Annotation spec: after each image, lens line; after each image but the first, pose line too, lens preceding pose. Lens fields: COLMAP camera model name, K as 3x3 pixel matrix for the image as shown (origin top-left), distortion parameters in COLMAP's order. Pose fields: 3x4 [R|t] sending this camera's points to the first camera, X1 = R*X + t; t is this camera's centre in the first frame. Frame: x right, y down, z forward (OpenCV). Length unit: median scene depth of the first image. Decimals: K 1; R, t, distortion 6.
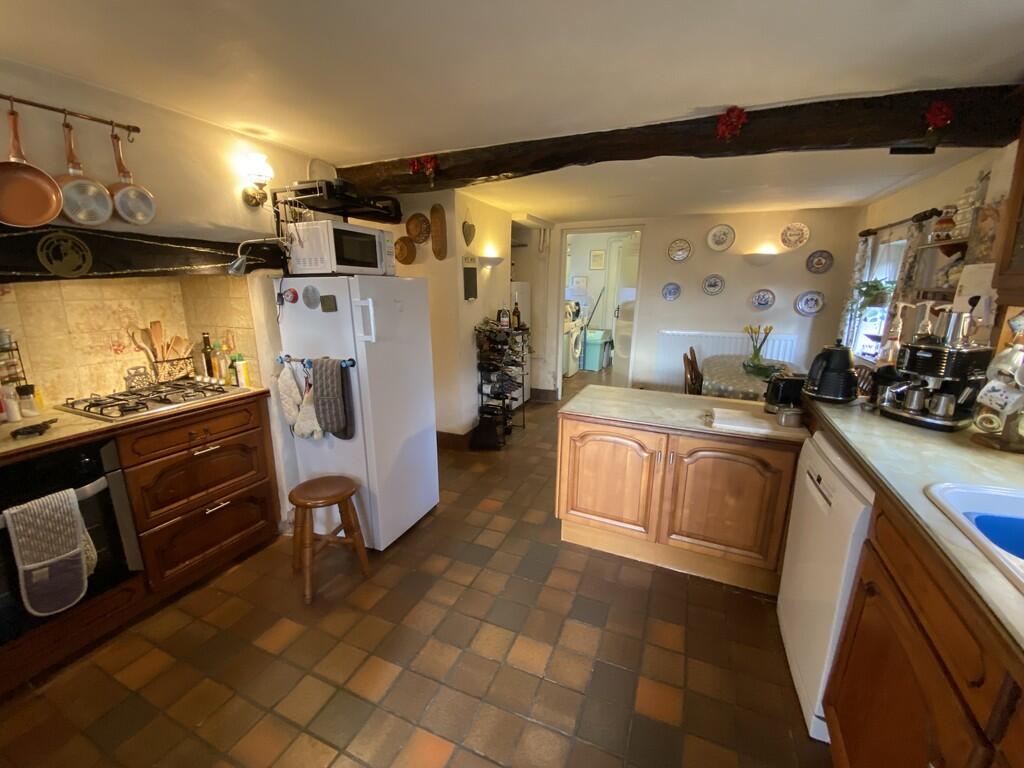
lens RADIAL K [[416.8, 0, 512.0], [0, 416.8, 384.0], [0, 0, 1]] dist [-0.000033, -0.000112]
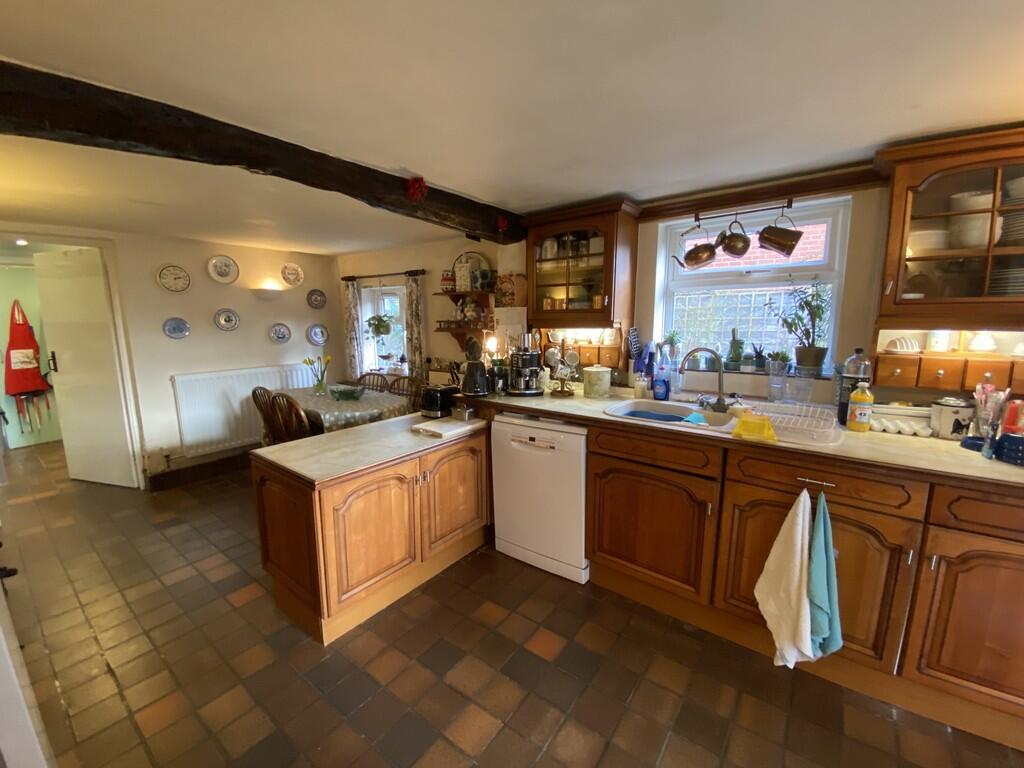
lens RADIAL K [[414.7, 0, 512.0], [0, 414.7, 384.0], [0, 0, 1]] dist [0.043180, -0.034379]
pose [[0.249347, -0.164027, 0.954422, -0.527091], [0.236714, 0.965979, 0.104171, -0.110331], [-0.939038, 0.199950, 0.279692, 0.405813]]
